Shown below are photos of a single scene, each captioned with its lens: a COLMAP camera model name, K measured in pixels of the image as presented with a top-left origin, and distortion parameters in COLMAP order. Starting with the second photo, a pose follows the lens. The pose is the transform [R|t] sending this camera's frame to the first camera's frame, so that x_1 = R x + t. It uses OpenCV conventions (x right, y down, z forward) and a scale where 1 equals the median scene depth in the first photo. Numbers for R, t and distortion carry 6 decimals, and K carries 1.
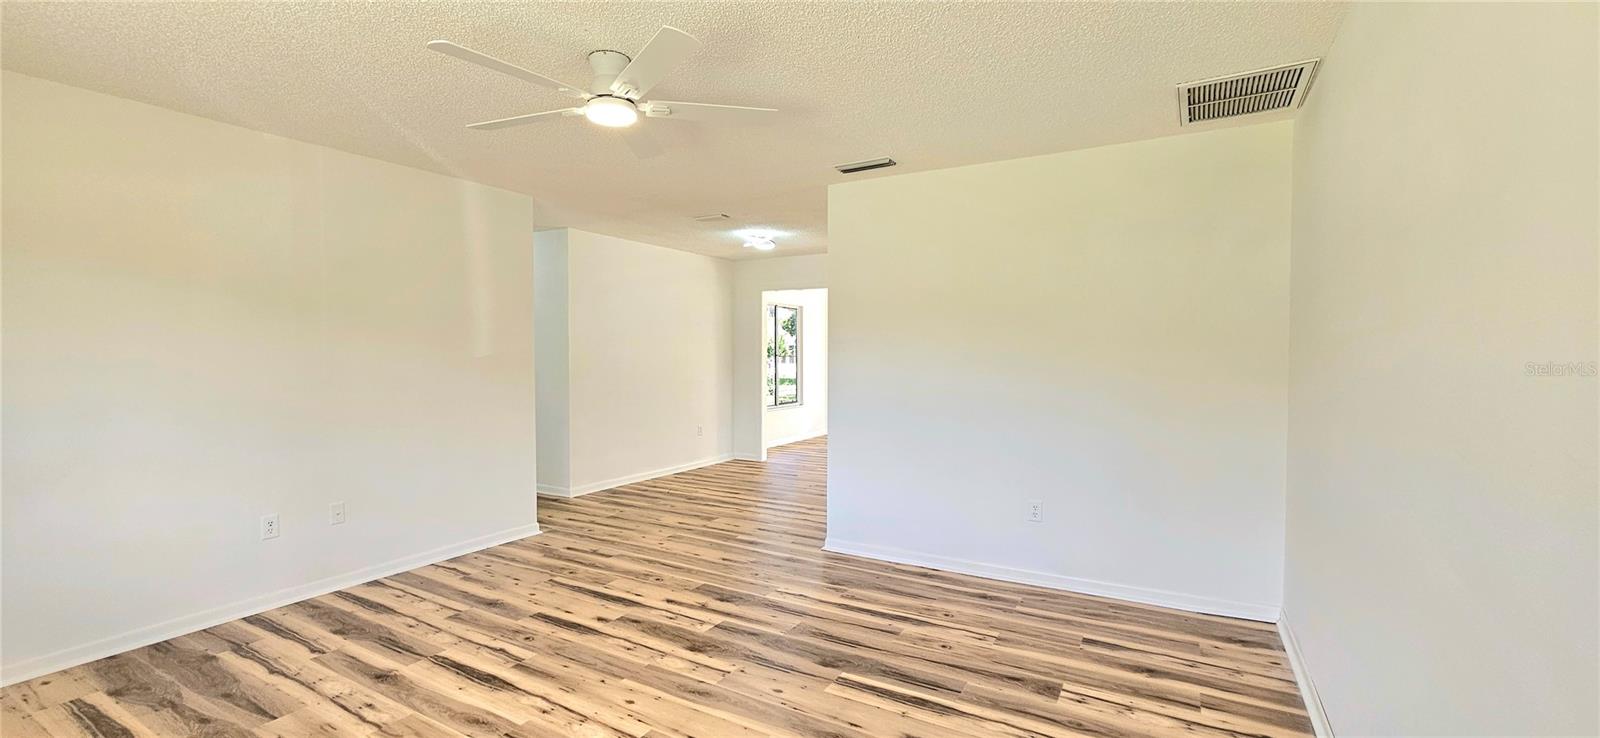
lens RADIAL K [[657.3, 0, 800.0], [0, 657.3, 369.0], [0, 0, 1]] dist [-0.000412, 0.000489]
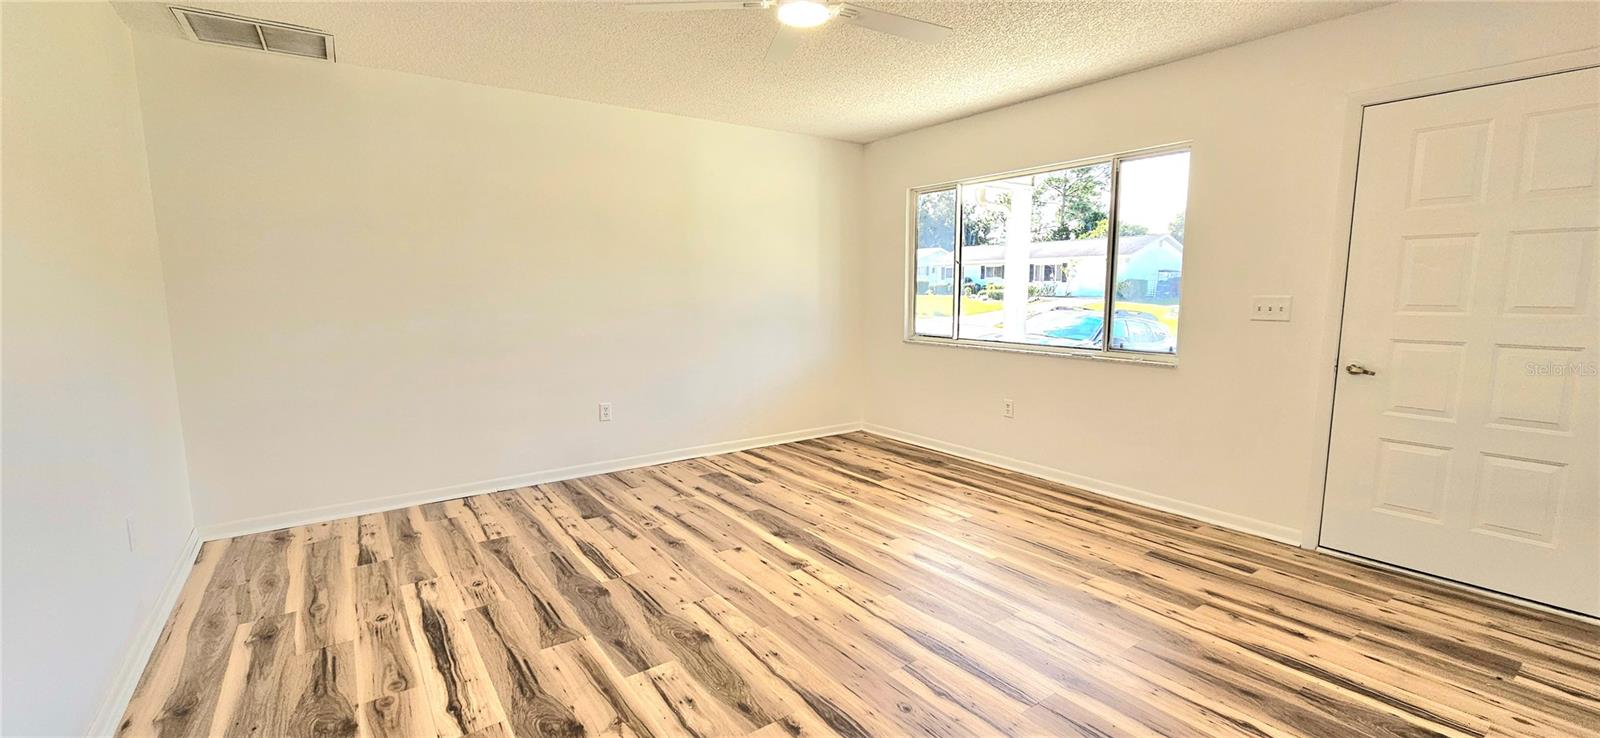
lens RADIAL K [[657.3, 0, 800.0], [0, 657.3, 369.0], [0, 0, 1]] dist [-0.000412, 0.000489]
pose [[-0.908724, -0.048620, 0.414557, -0.552448], [0.015600, 0.988543, 0.150134, -0.021114], [-0.417106, 0.142897, -0.897554, 1.525849]]
